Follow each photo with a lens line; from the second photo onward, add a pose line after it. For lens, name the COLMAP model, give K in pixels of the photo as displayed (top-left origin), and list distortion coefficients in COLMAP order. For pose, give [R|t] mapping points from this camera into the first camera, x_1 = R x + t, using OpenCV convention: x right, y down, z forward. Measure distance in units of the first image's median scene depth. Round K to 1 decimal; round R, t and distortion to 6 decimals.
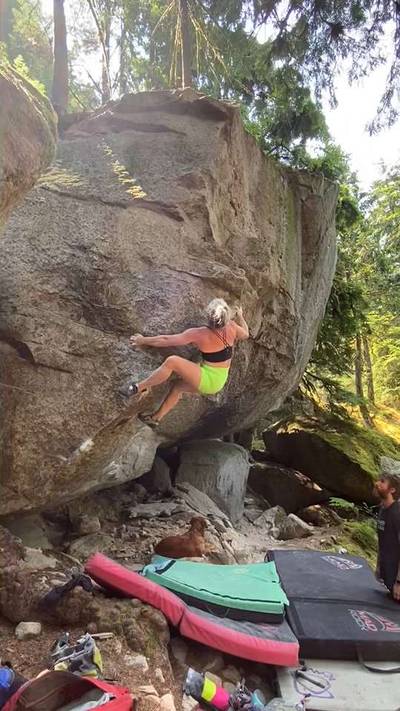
lens RADIAL K [[368.4, 0, 198.5], [0, 368.4, 355.6], [0, 0, 1]] dist [0.012258, -0.011167]
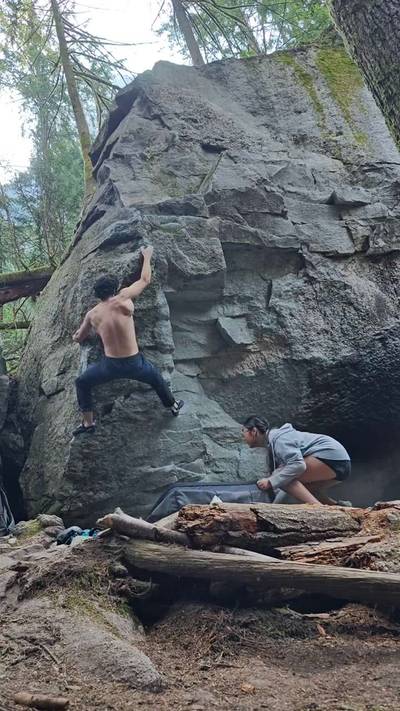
lens RADIAL K [[593.8, 0, 192.4], [0, 593.8, 359.3], [0, 0, 1]] dist [0.014338, 0.024971]
pose [[0.571330, -0.512658, -0.640909, 0.789361], [0.361747, 0.858261, -0.364042, 0.559957], [0.736696, -0.023859, 0.675803, 0.050983]]
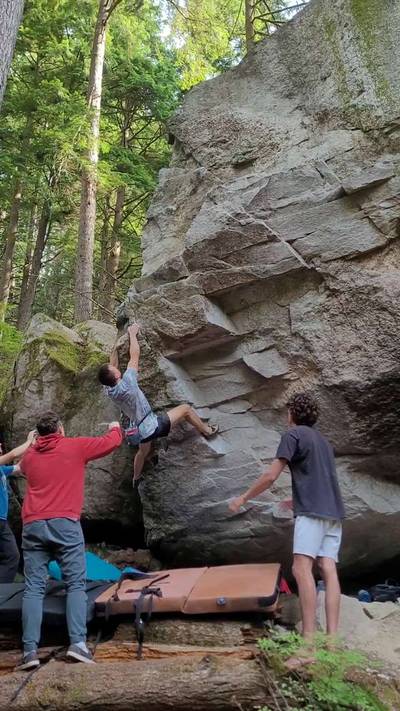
lens RADIAL K [[629.6, 0, 200.3], [0, 629.6, 358.2], [0, 0, 1]] dist [0.035154, 0.012652]
pose [[-0.131611, -0.431895, -0.892270, 1.316539], [0.228728, 0.862581, -0.451262, 0.643336], [0.964553, -0.263478, -0.014739, 0.945768]]
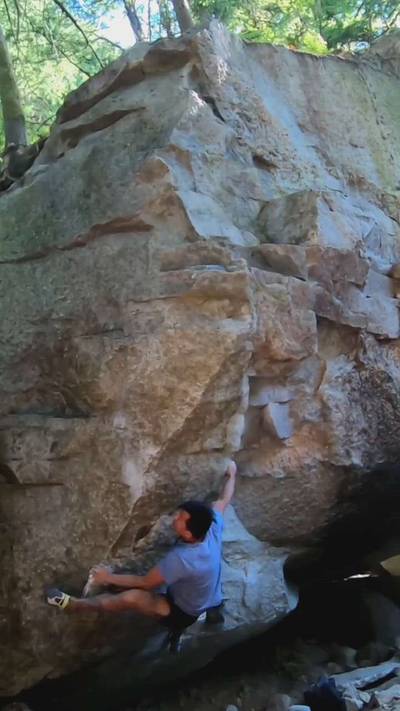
lens RADIAL K [[681.9, 0, 204.8], [0, 681.9, 356.5], [0, 0, 1]] dist [-0.003258, 0.000000]
pose [[0.864441, -0.353235, -0.357724, 0.352673], [0.309180, 0.934621, -0.175759, 0.099374], [0.396420, 0.041332, 0.917138, -0.111557]]
